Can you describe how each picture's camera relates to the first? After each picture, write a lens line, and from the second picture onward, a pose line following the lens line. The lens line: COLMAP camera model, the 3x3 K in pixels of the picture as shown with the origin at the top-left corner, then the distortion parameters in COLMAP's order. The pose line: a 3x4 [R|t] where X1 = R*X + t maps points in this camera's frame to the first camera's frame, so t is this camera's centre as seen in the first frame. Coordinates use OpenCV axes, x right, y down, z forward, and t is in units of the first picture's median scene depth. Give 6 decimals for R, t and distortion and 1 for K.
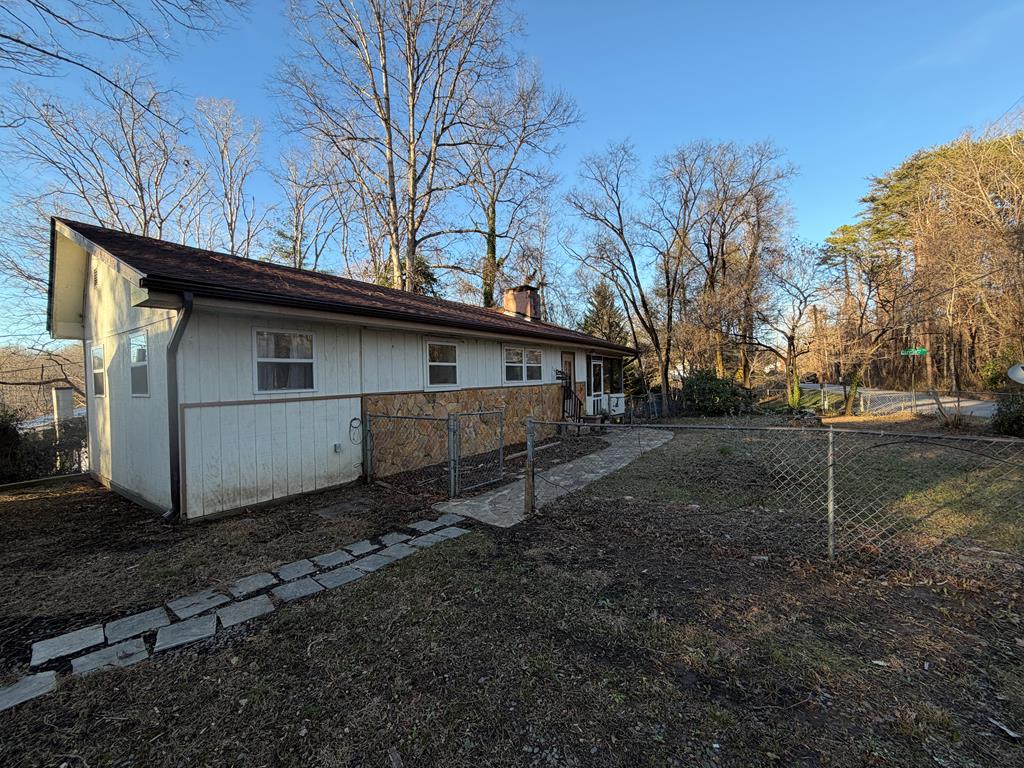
lens RADIAL K [[420.5, 0, 509.5], [0, 420.5, 385.7], [0, 0, 1]] dist [0.003095, 0.000441]
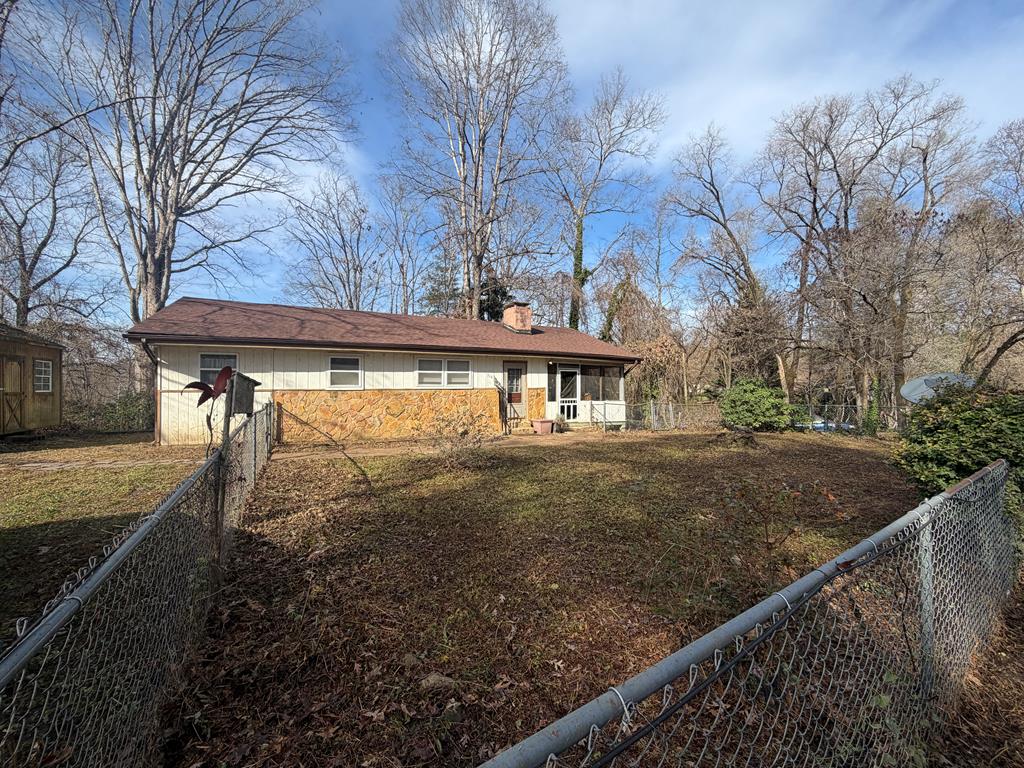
lens RADIAL K [[408.3, 0, 509.6], [0, 408.3, 384.5], [0, 0, 1]] dist [-0.000398, 0.000260]
pose [[0.870706, 0.036207, -0.490470, 1.014809], [-0.036857, 0.999286, 0.008338, -0.038618], [0.490421, 0.010817, 0.871418, 0.035386]]
